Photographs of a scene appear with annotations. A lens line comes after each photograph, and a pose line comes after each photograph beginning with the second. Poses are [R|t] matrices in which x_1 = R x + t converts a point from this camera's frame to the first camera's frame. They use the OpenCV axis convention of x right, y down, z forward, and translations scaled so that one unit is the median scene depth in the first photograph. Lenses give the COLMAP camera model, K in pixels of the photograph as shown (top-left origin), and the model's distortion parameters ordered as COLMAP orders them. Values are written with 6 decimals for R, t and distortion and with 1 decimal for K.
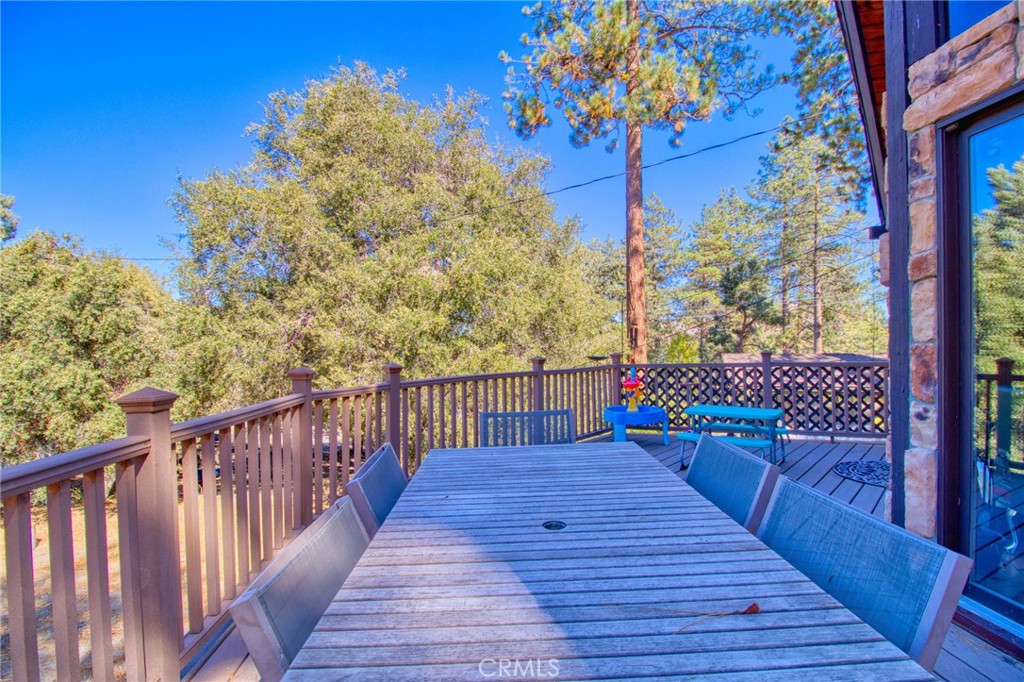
lens RADIAL K [[473.6, 0, 517.8], [0, 473.6, 341.6], [0, 0, 1]] dist [0.002784, -0.014279]
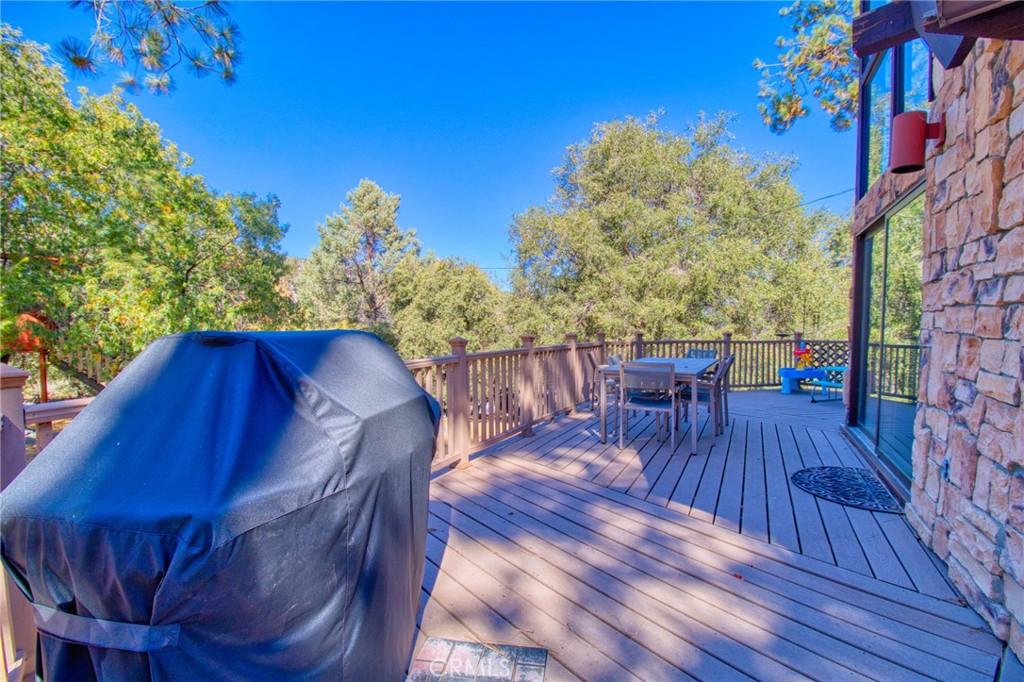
lens RADIAL K [[473.6, 0, 517.8], [0, 473.6, 341.6], [0, 0, 1]] dist [0.002784, -0.014279]
pose [[0.855472, 0.034695, -0.516685, 0.118646], [-0.013999, 0.998938, 0.043901, 0.000877], [0.517660, -0.030323, 0.855049, -0.351059]]
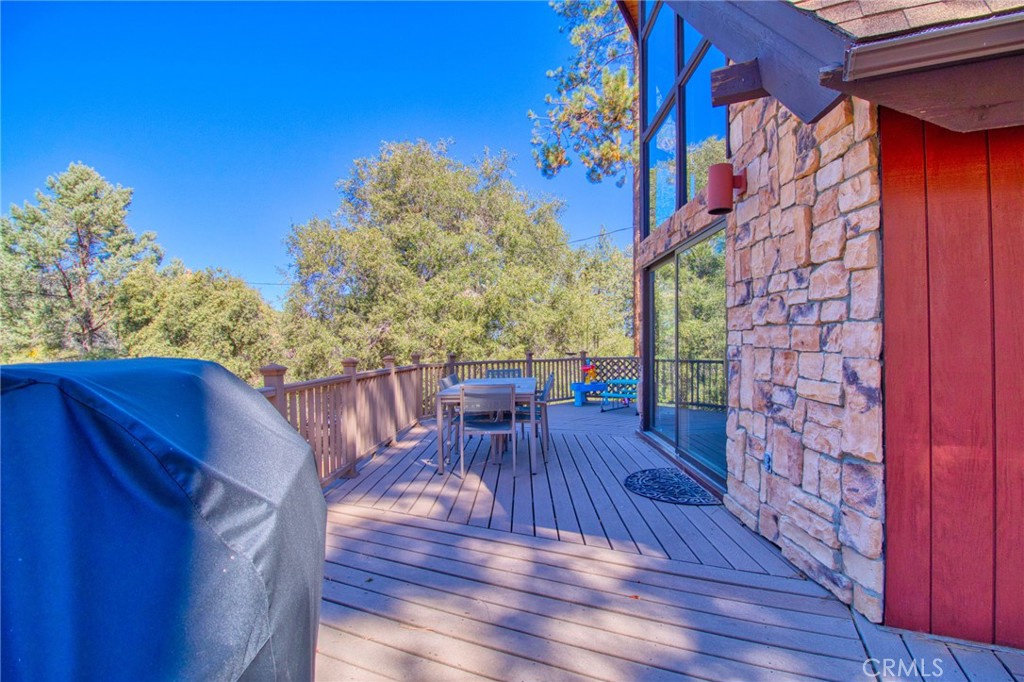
lens RADIAL K [[473.6, 0, 517.8], [0, 473.6, 341.6], [0, 0, 1]] dist [0.002784, -0.014279]
pose [[0.996018, 0.001665, -0.089133, 0.068972], [-0.002240, 0.999977, -0.006343, 0.001923], [0.089120, 0.006518, 0.996000, -0.338159]]
